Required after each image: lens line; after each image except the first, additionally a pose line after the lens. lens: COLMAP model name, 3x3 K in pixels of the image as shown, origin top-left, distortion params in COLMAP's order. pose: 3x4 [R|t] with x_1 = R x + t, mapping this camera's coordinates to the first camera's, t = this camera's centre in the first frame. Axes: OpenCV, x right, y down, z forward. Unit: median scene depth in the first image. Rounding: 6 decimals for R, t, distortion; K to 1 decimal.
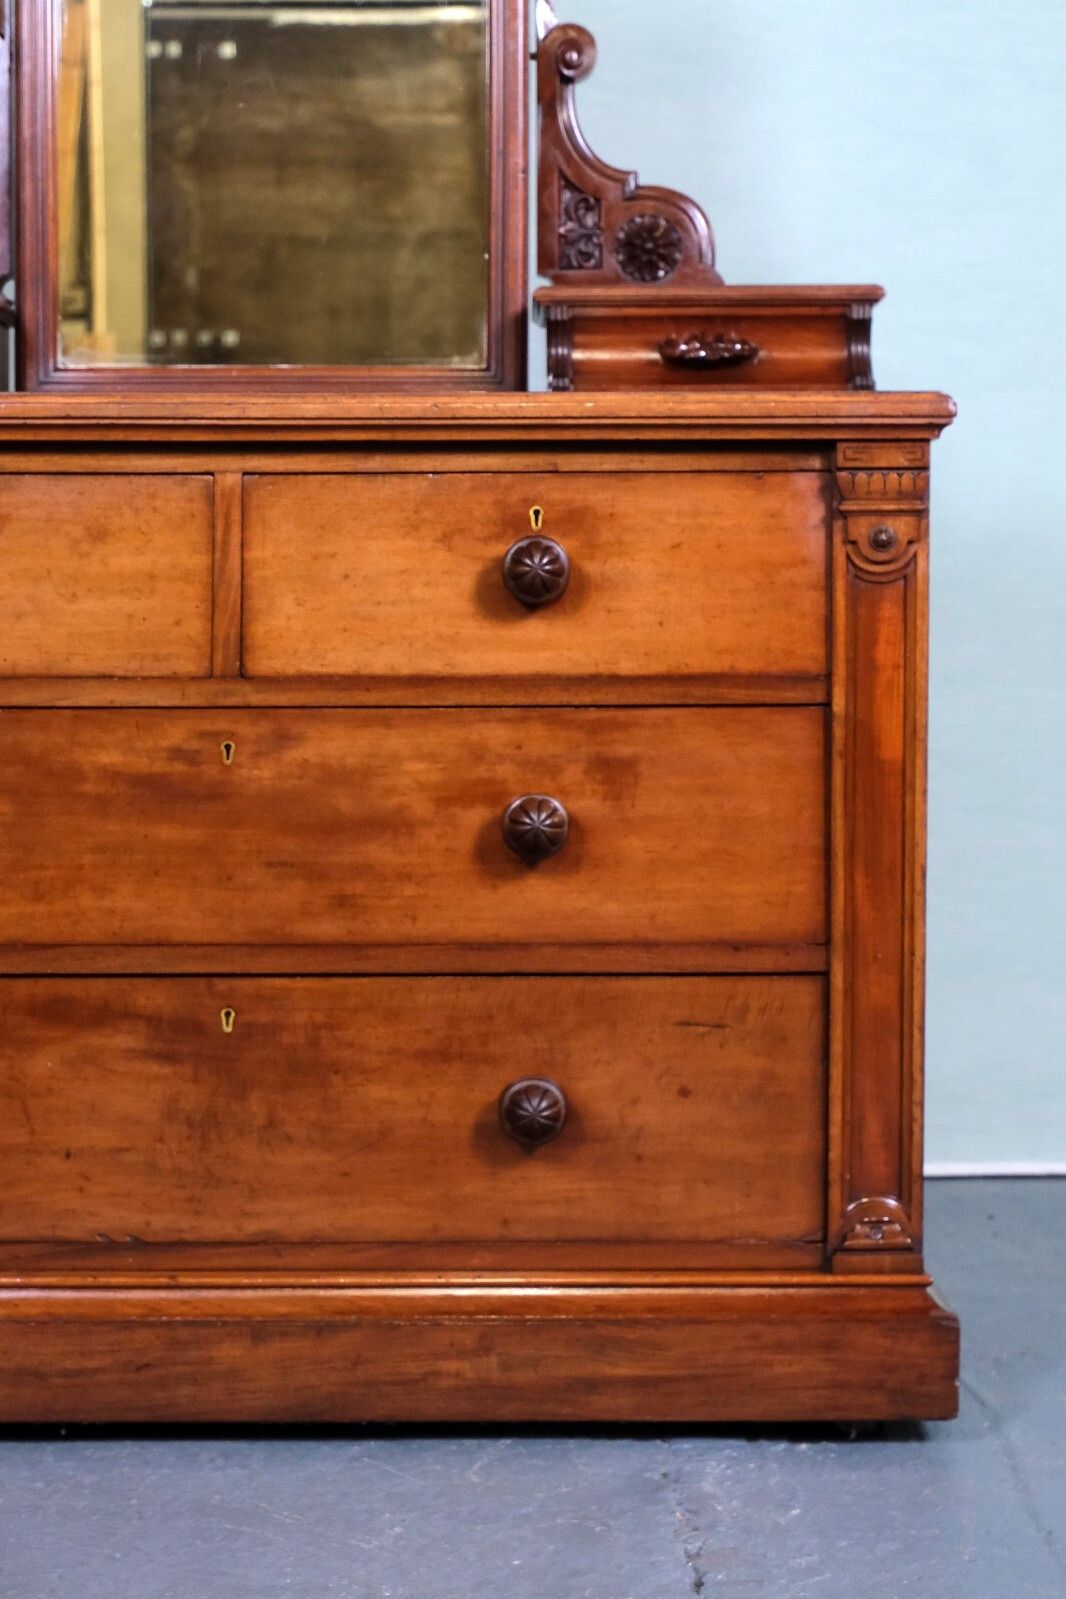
lens RADIAL K [[3248.5, 0, 533.0], [0, 3248.5, 799.5], [0, 0, 1]] dist [-0.126745, 0.496972]
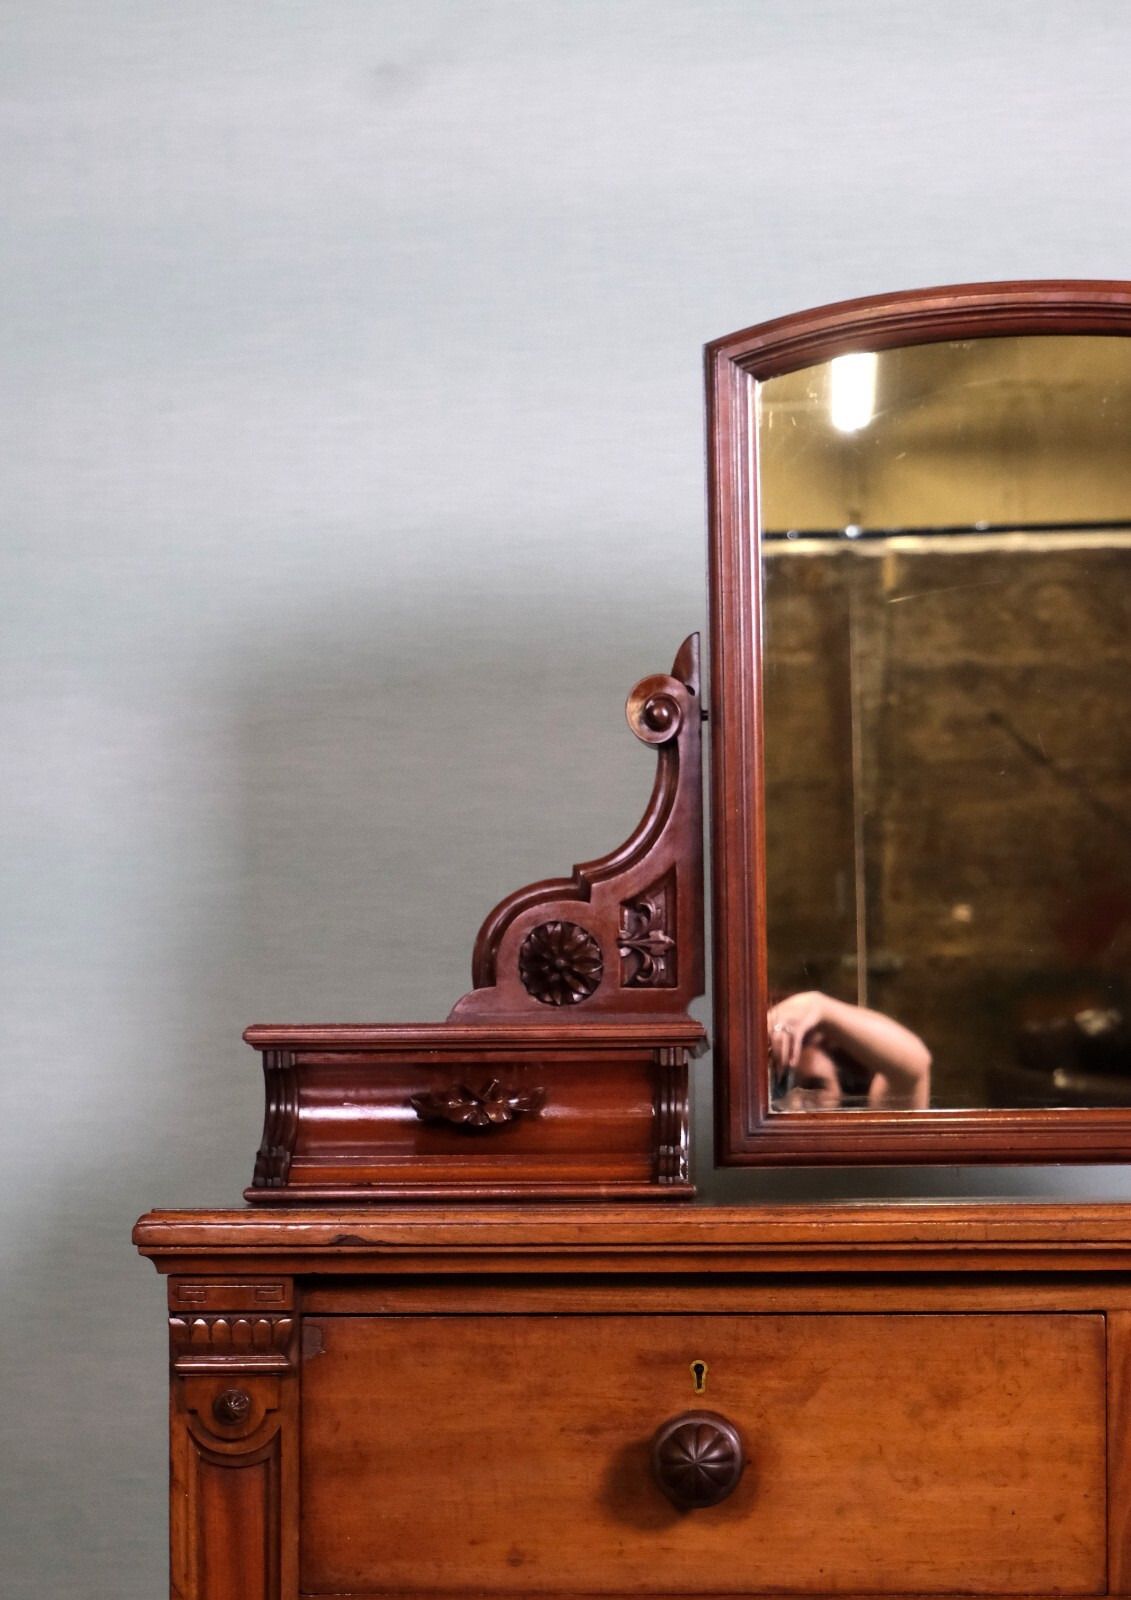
lens RADIAL K [[3463.7, 0, 562.5], [0, 3463.7, 914.1], [0, 0, 1]] dist [-0.037202, 0.308375]
pose [[0.997602, -0.013642, -0.067850, -0.165788], [0.005000, 0.992025, -0.125941, -0.091569], [0.069027, 0.125300, 0.989715, 0.206852]]
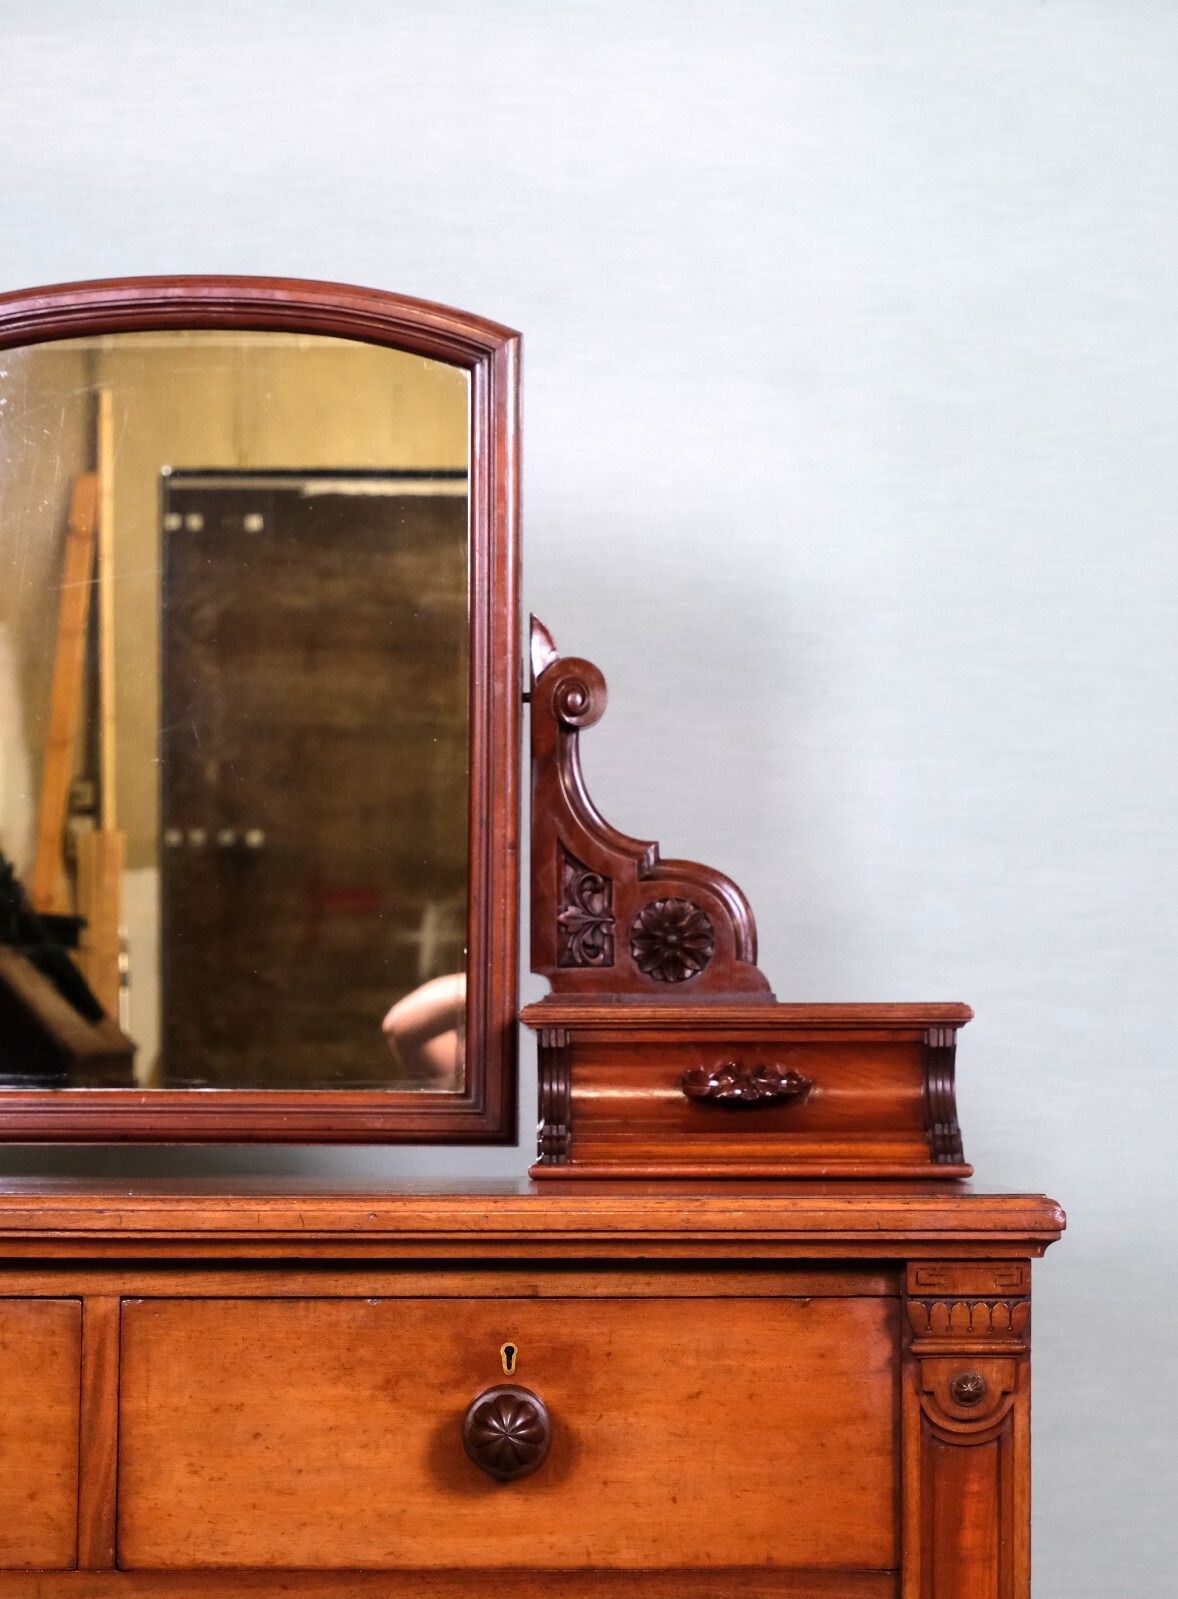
lens RADIAL K [[3501.5, 0, 549.8], [0, 3501.5, 955.8], [0, 0, 1]] dist [-0.038924, 0.360472]
pose [[0.999883, 0.002794, -0.015013, 0.022446], [-0.004195, 0.995557, -0.094069, -0.103229], [0.014684, 0.094121, 0.995453, 0.180655]]
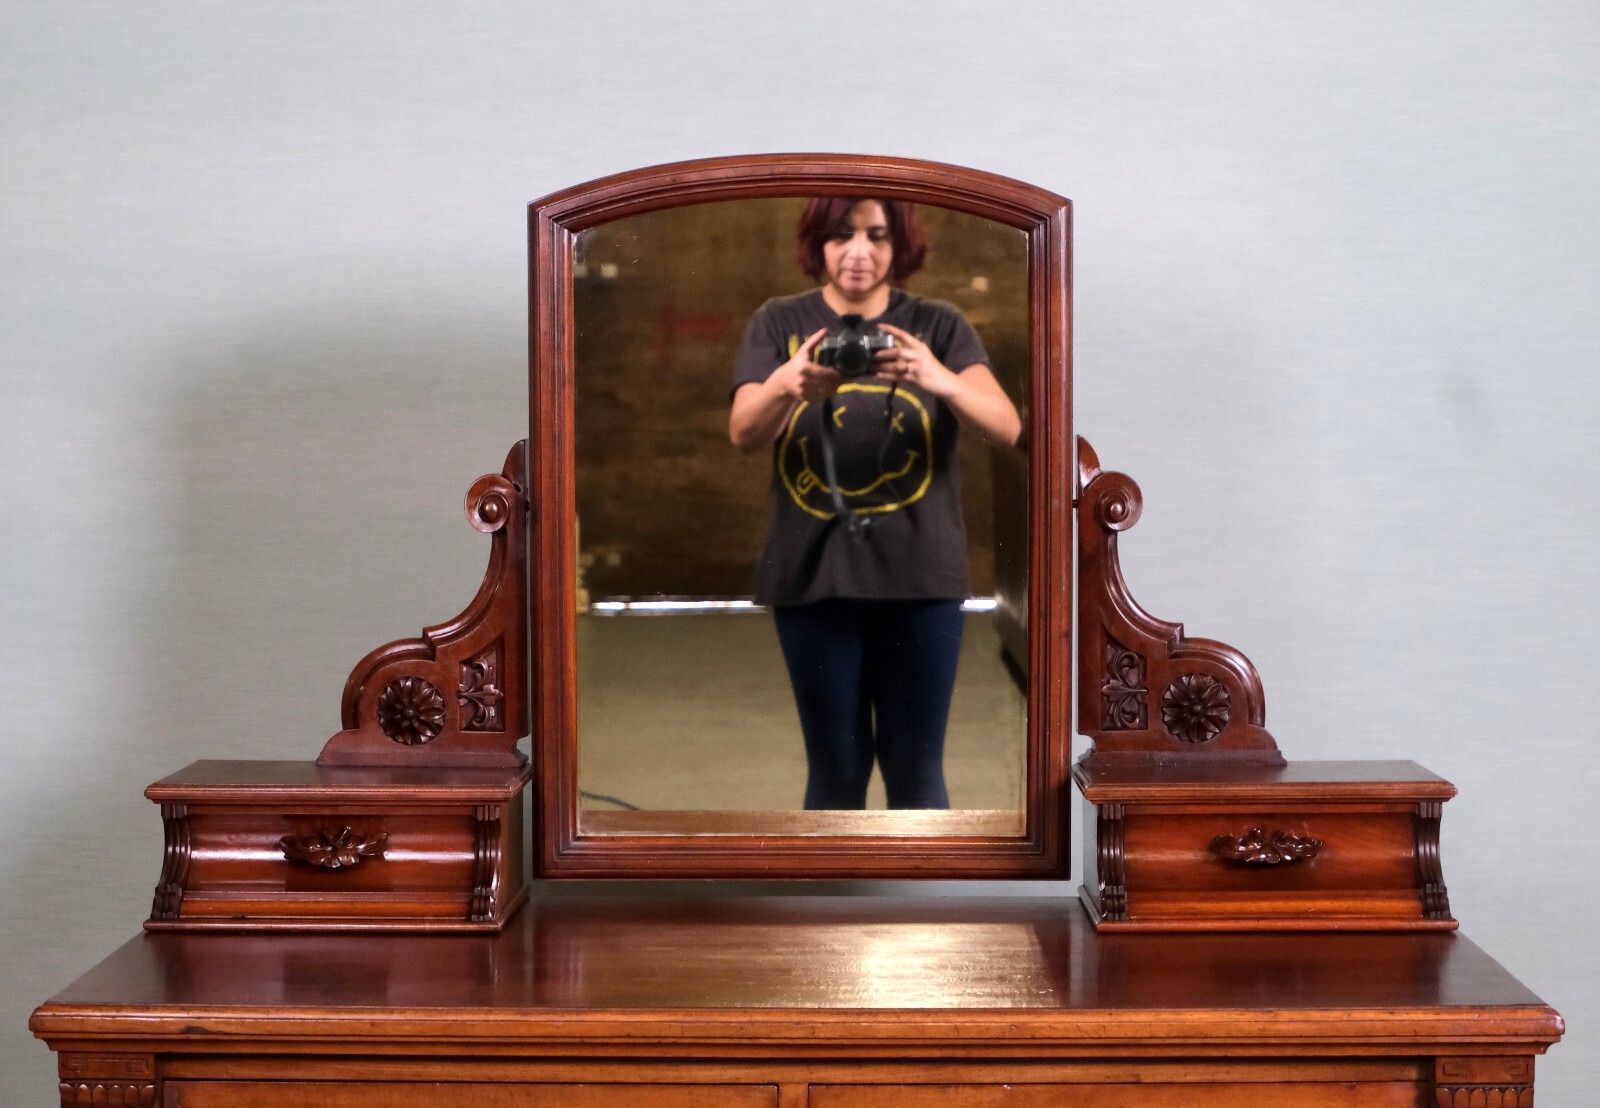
lens RADIAL K [[3329.4, 0, 733.4], [0, 3329.4, 555.5], [0, 0, 1]] dist [-0.130023, 0.542915]
pose [[0.999002, -0.001203, -0.044655, -0.067562], [0.000603, 0.999910, -0.013434, -0.241864], [0.044667, 0.013394, 0.998912, 0.022546]]
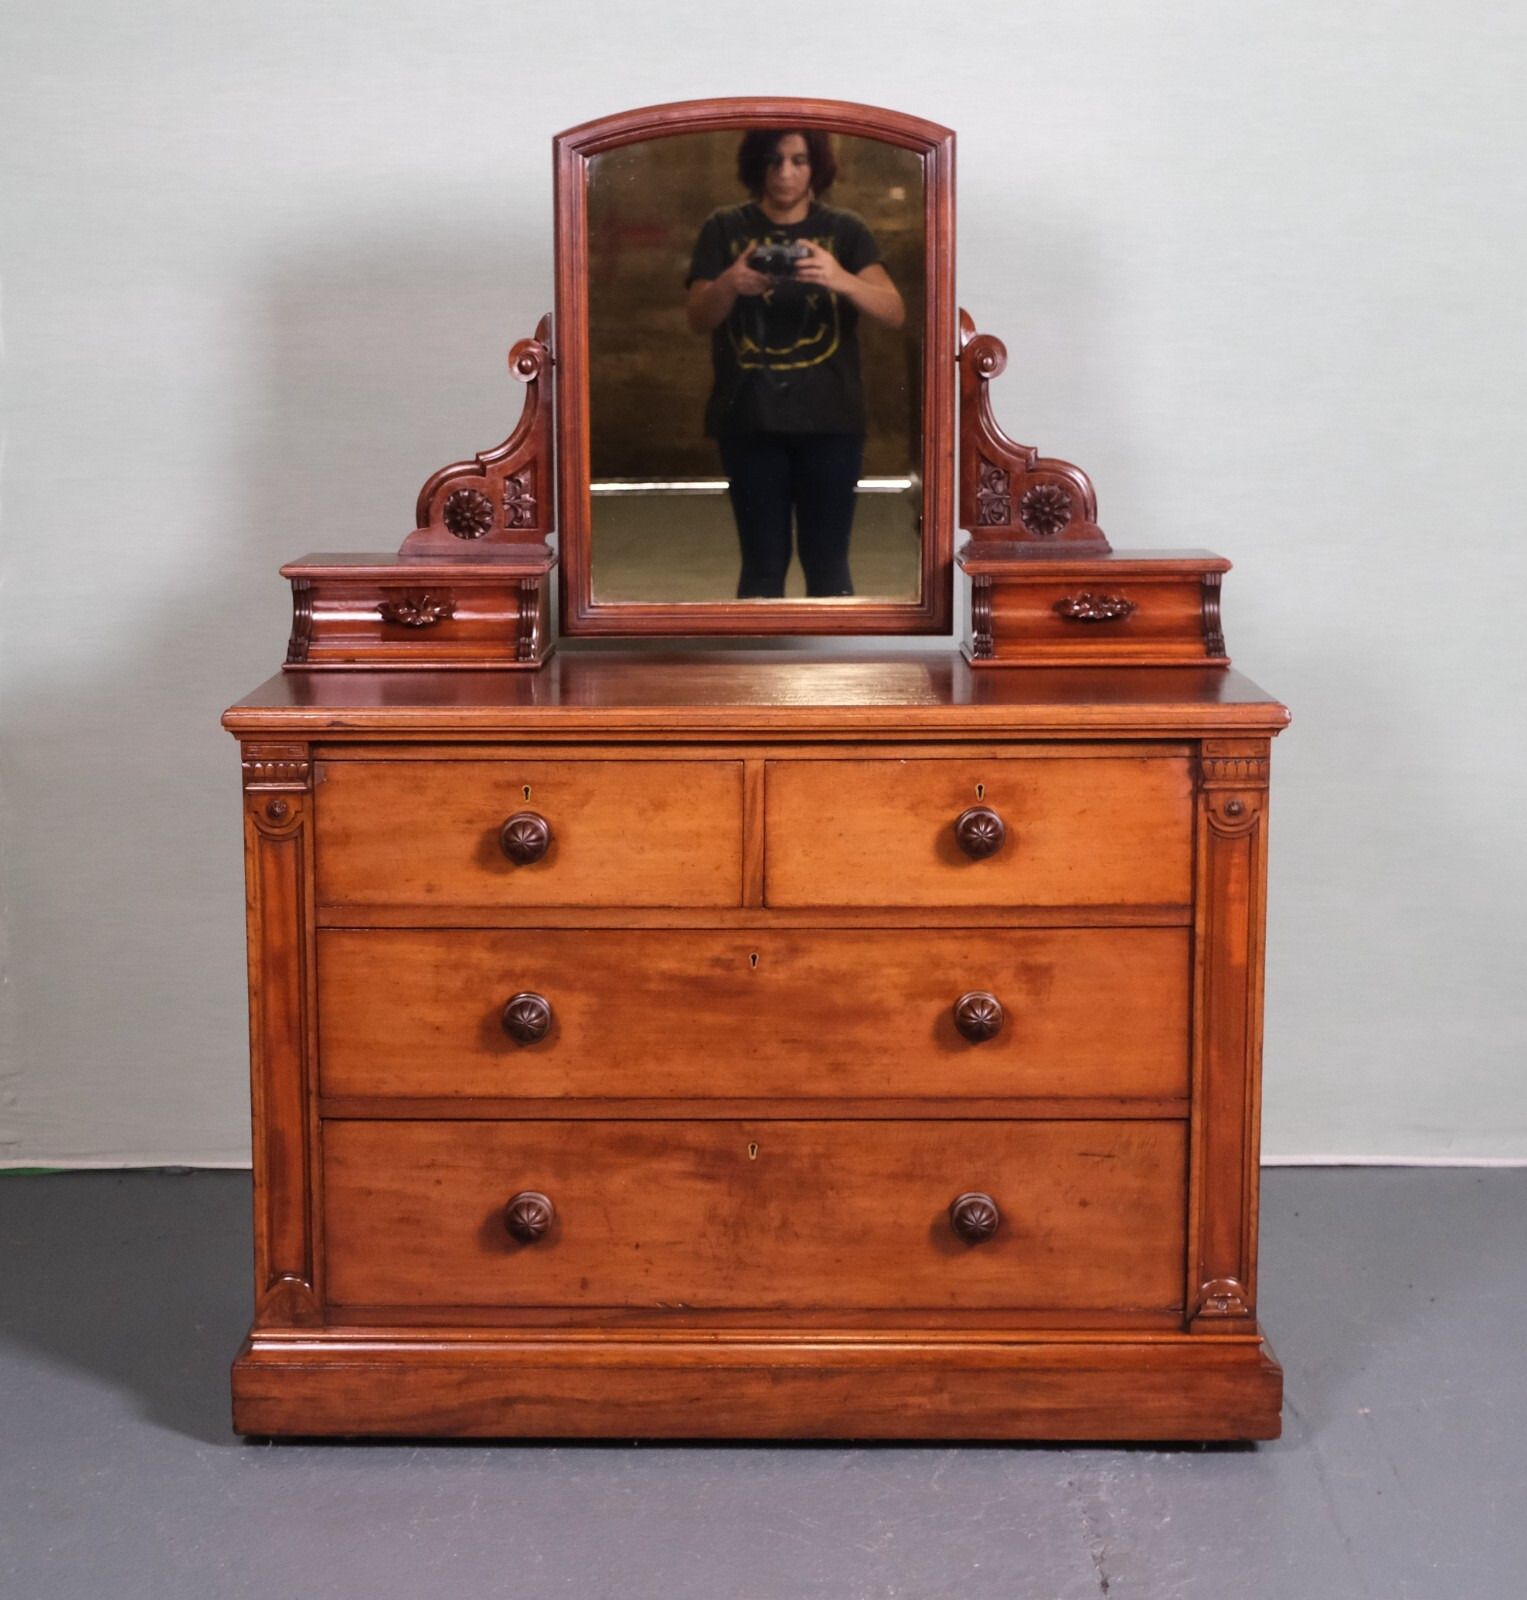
lens RADIAL K [[3203.0, 0, 648.4], [0, 3203.0, 796.3], [0, 0, 1]] dist [-0.089001, 0.228057]
pose [[0.998766, -0.000202, -0.049666, -0.071221], [0.004849, 0.995611, 0.093460, -0.211001], [0.049429, -0.093585, 0.994384, -0.344186]]
